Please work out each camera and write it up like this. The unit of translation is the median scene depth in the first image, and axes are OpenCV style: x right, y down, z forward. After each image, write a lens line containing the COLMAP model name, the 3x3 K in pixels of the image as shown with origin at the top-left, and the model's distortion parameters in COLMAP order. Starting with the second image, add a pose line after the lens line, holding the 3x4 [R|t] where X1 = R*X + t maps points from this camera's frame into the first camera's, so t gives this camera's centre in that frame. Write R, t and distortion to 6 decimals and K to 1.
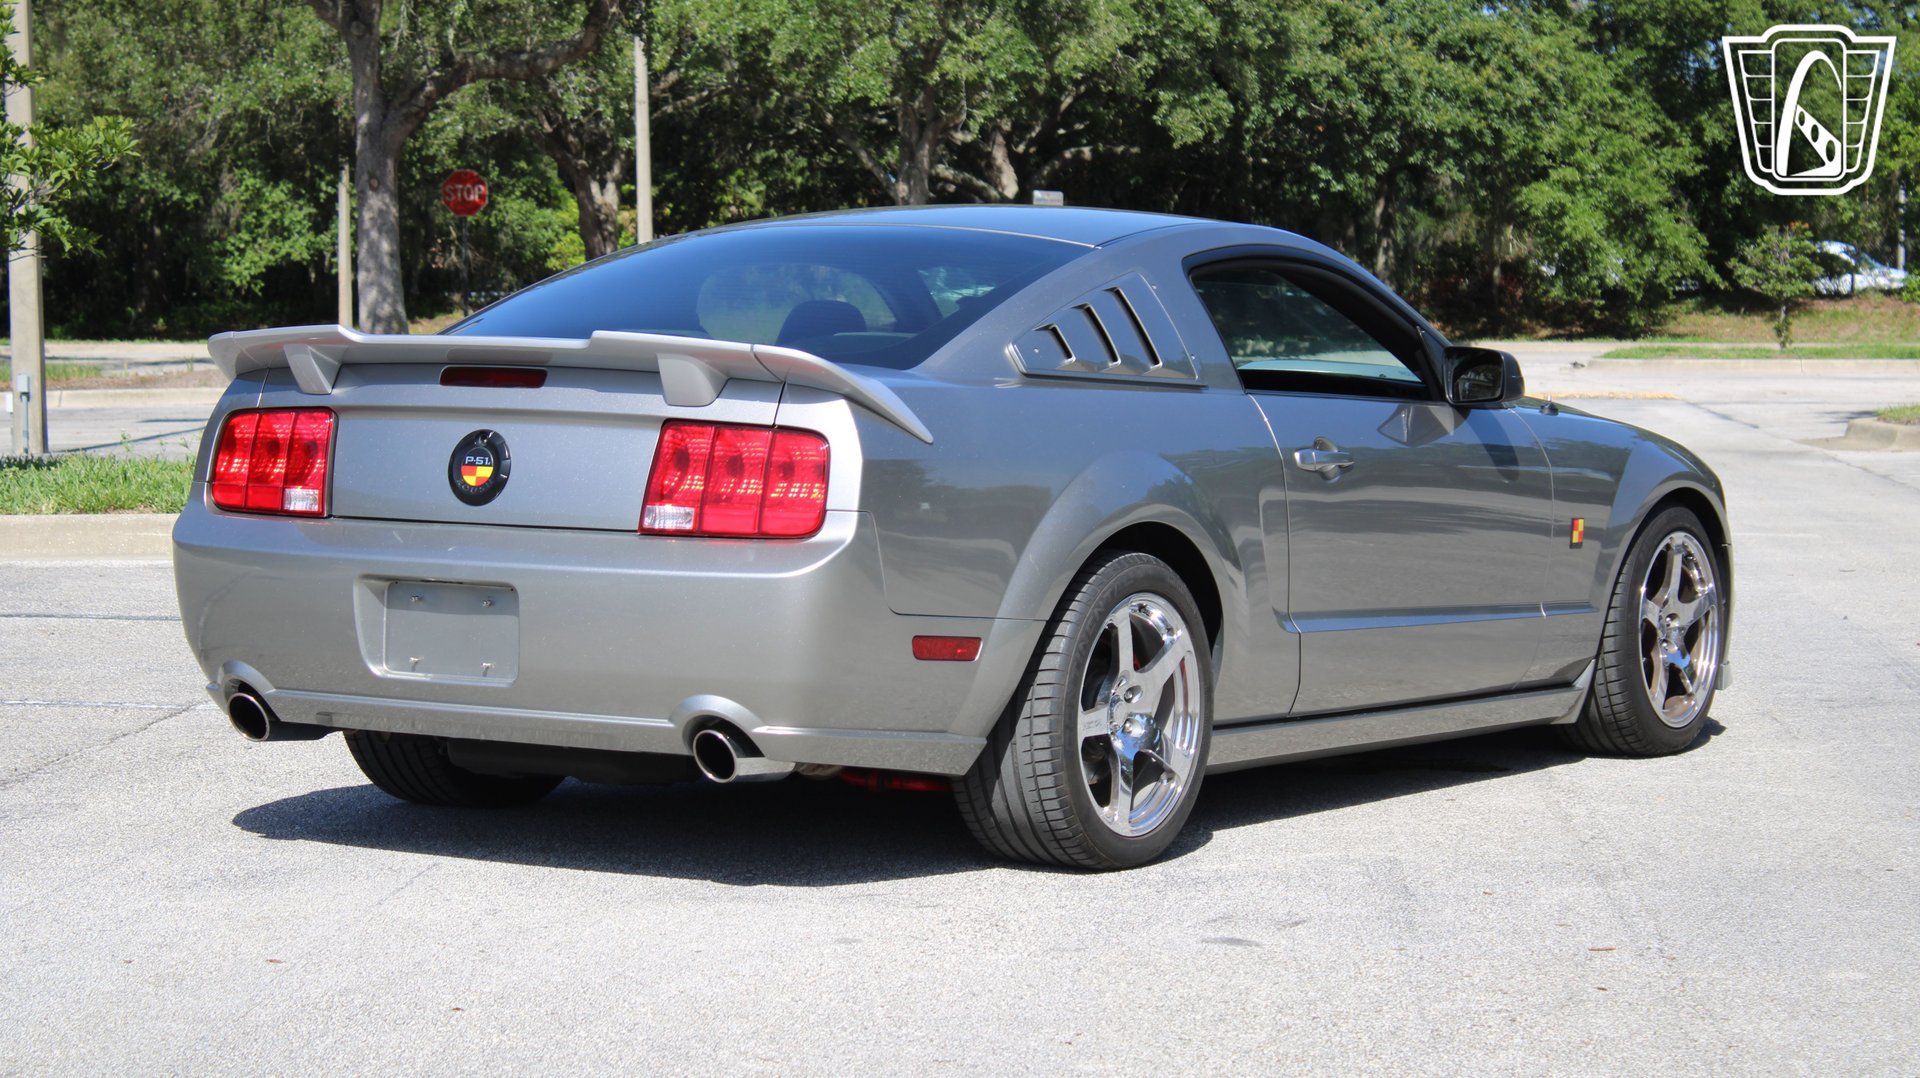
lens RADIAL K [[4465.8, 0, 861.0], [0, 4465.8, 414.6], [0, 0, 1]] dist [0.101171, 0.000000]
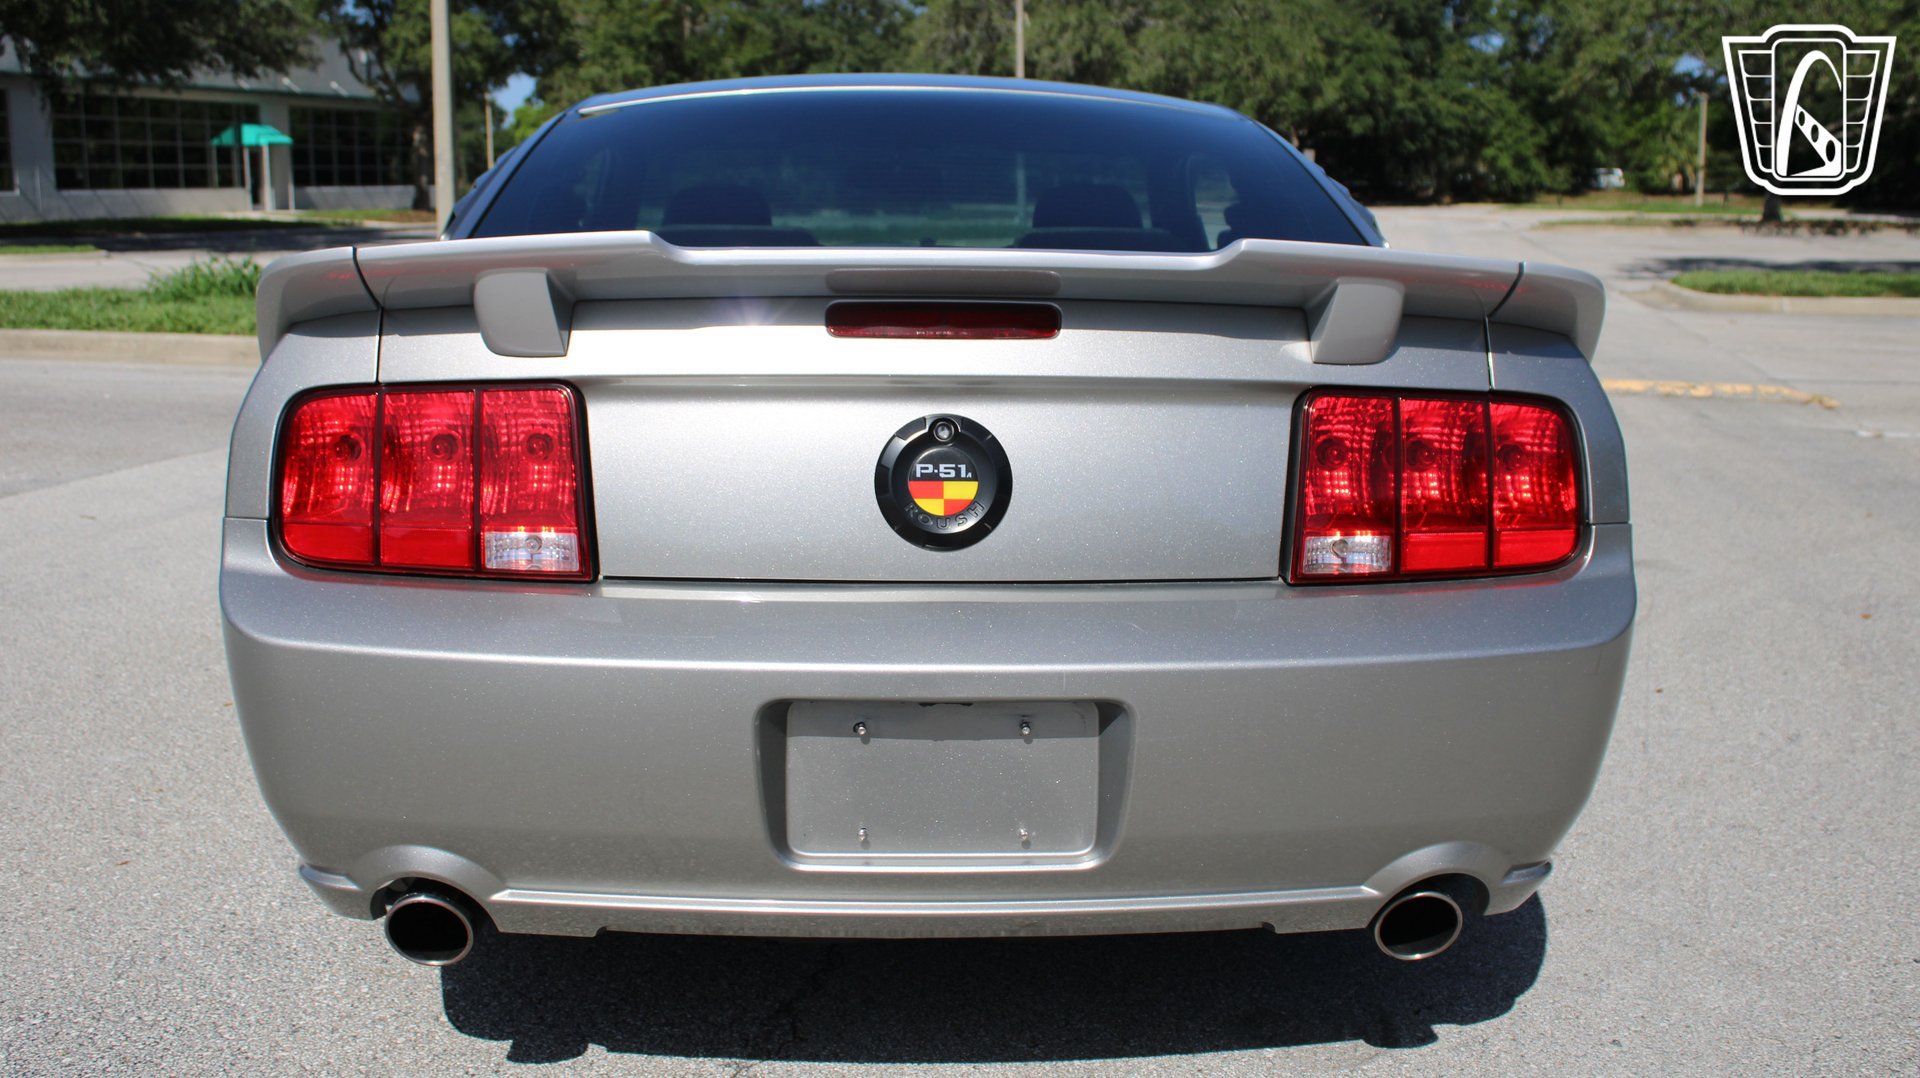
lens RADIAL K [[1907.8, 0, 942.0], [0, 1907.8, 547.7], [0, 0, 1]] dist [-0.083906, 0.000000]
pose [[0.989599, 0.027490, -0.141200, -0.012010], [-0.004583, 0.987097, 0.160058, 0.007883], [0.143778, -0.157746, 0.976957, -0.249585]]
